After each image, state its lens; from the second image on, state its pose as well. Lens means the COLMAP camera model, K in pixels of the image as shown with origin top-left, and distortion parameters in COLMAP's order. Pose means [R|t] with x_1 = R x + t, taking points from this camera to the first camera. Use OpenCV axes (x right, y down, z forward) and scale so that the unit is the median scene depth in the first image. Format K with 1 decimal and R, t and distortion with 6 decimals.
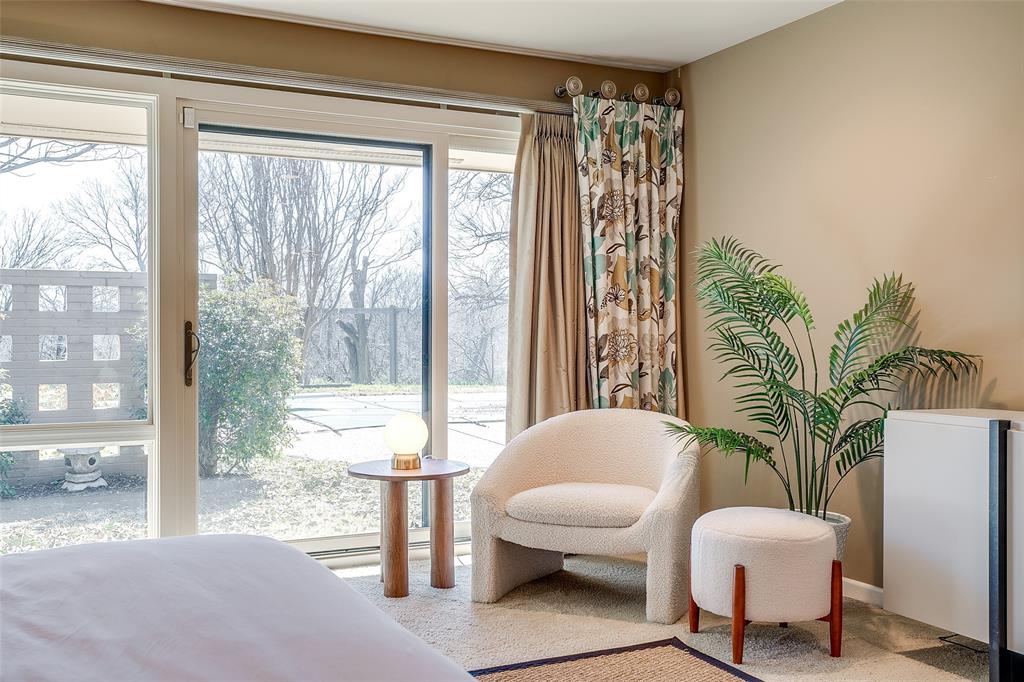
lens RADIAL K [[1048.6, 0, 512.5], [0, 1048.6, 341.7], [0, 0, 1]] dist [0.025248, 0.000000]
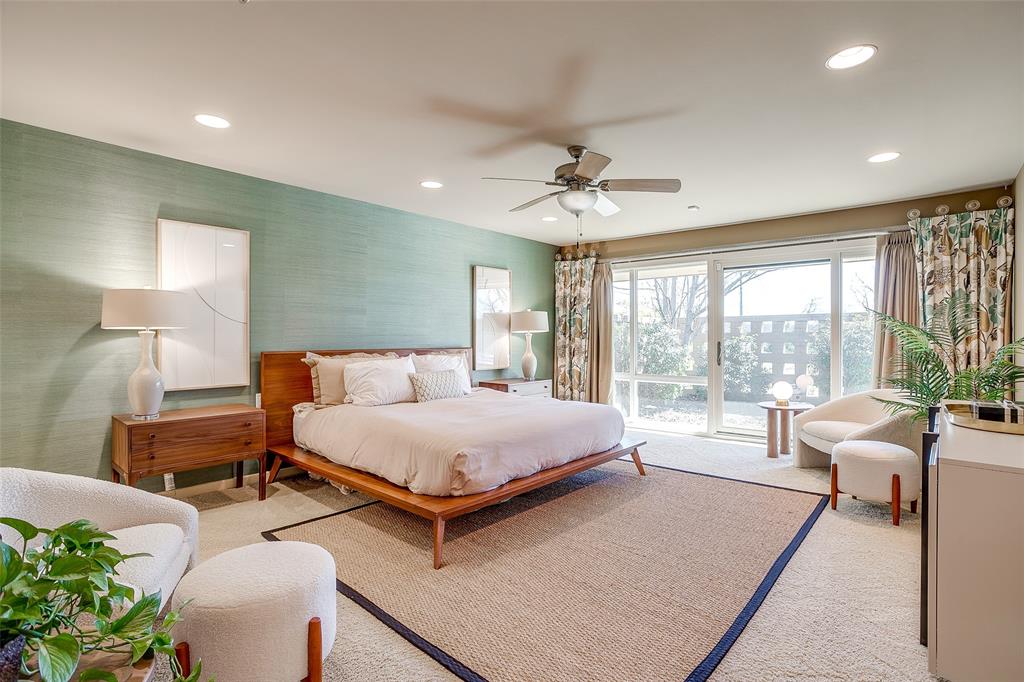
lens RADIAL K [[493.2, 0, 512.1], [0, 493.2, 341.3], [0, 0, 1]] dist [-0.011859, 0.004267]
pose [[0.383682, 0.006244, -0.923444, 0.572188], [-0.001182, 0.999980, 0.006271, -0.024161], [0.923465, -0.001315, 0.383681, 0.018353]]
